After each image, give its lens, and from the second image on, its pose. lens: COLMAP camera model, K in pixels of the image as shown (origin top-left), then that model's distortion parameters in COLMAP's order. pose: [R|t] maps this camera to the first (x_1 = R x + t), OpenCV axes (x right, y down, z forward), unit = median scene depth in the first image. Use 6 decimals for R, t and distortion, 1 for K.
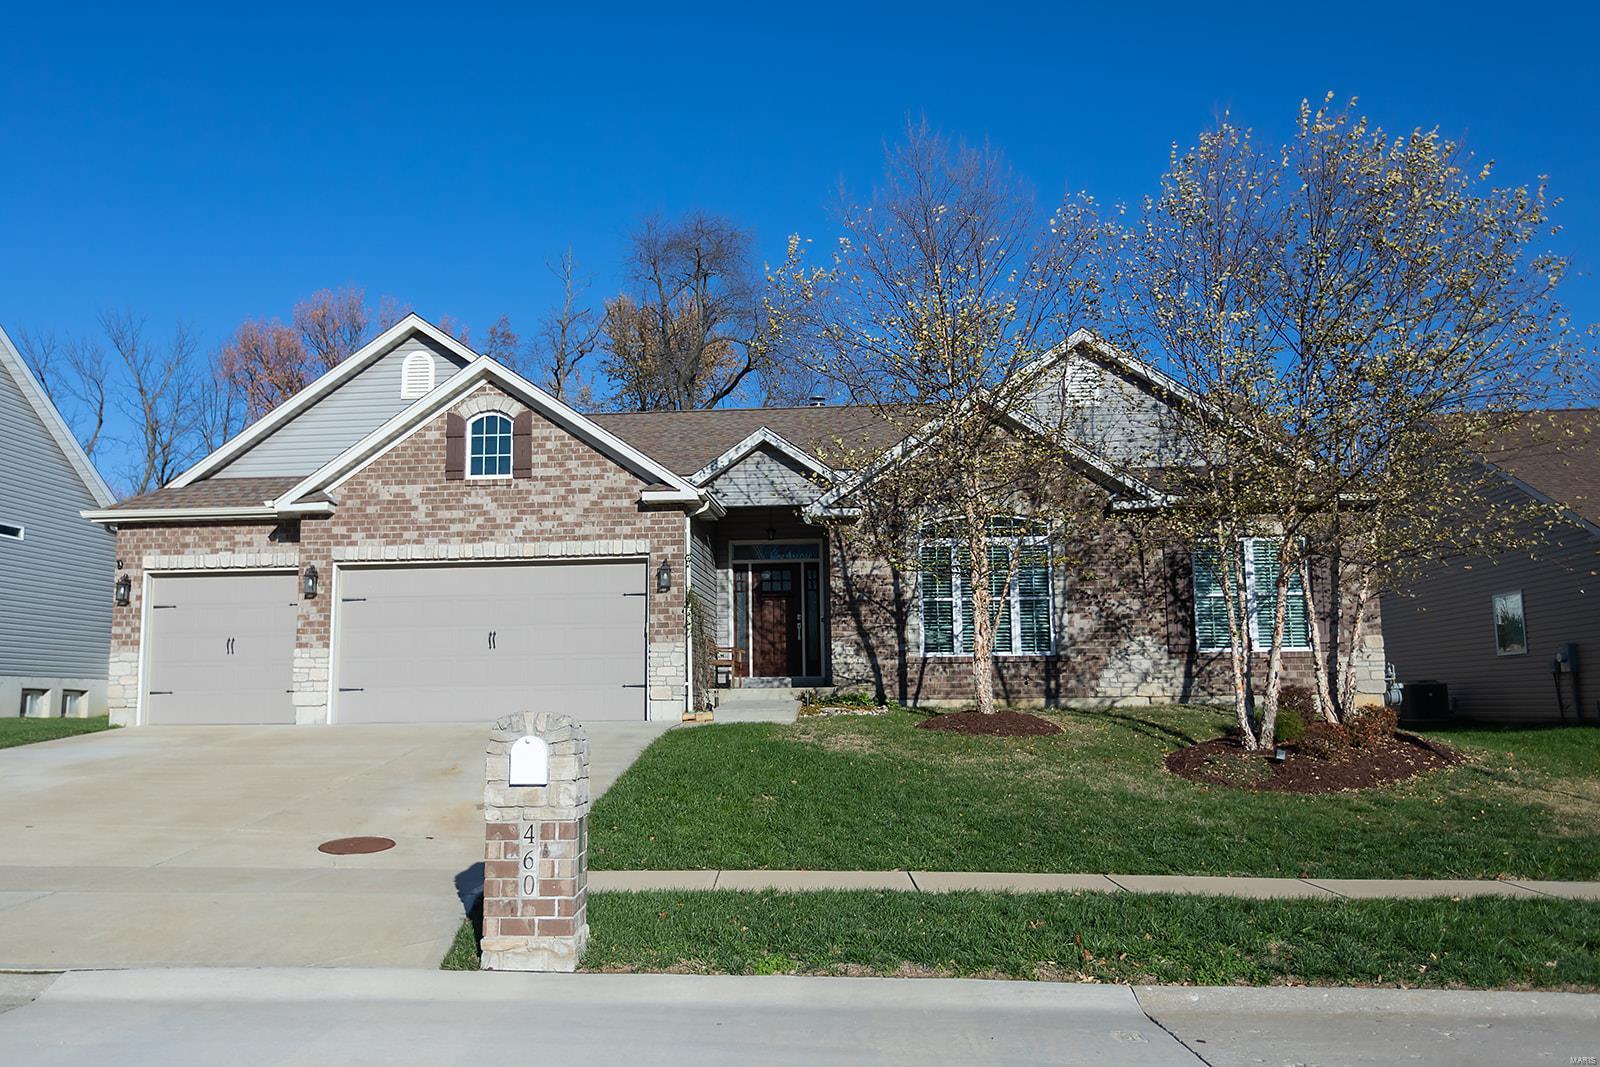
lens RADIAL K [[1321.0, 0, 799.6], [0, 1321.0, 521.8], [0, 0, 1]] dist [0.003667, 0.000631]
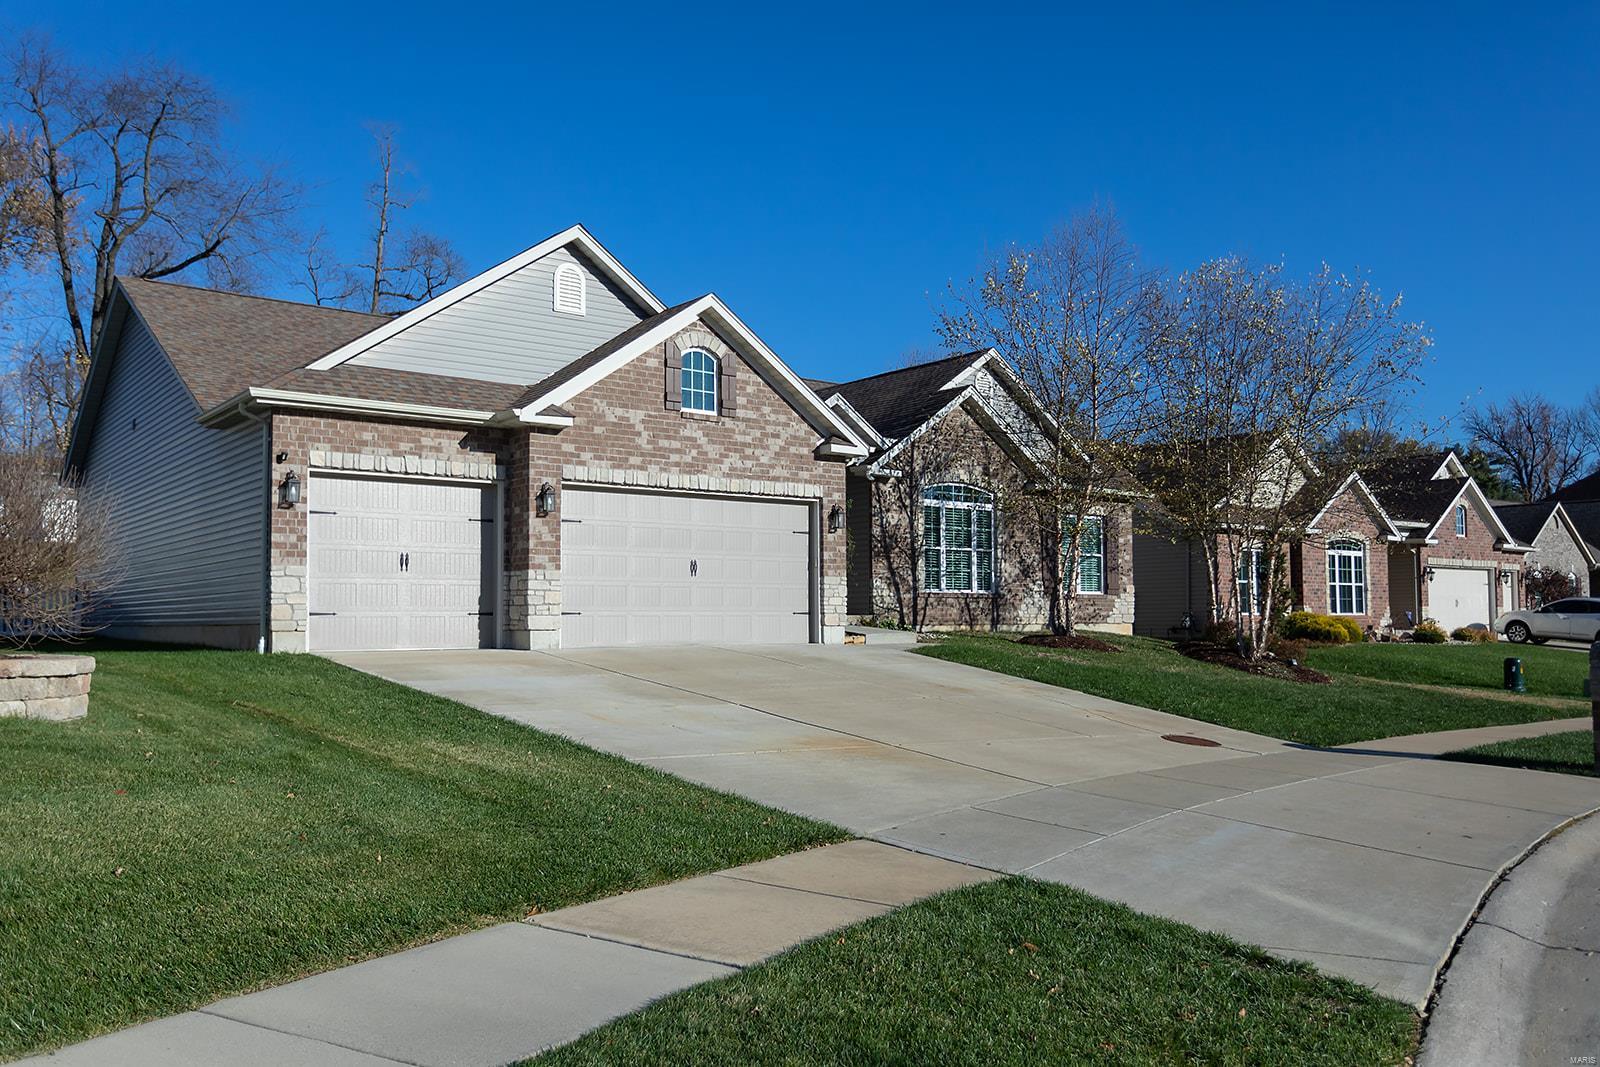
lens RADIAL K [[1259.1, 0, 799.2], [0, 1259.1, 545.5], [0, 0, 1]] dist [0.004974, -0.000592]
pose [[0.717131, 0.047391, 0.695325, -0.857736], [-0.101318, 0.994176, 0.036737, 0.026251], [-0.689534, -0.096794, 0.717756, 0.223964]]
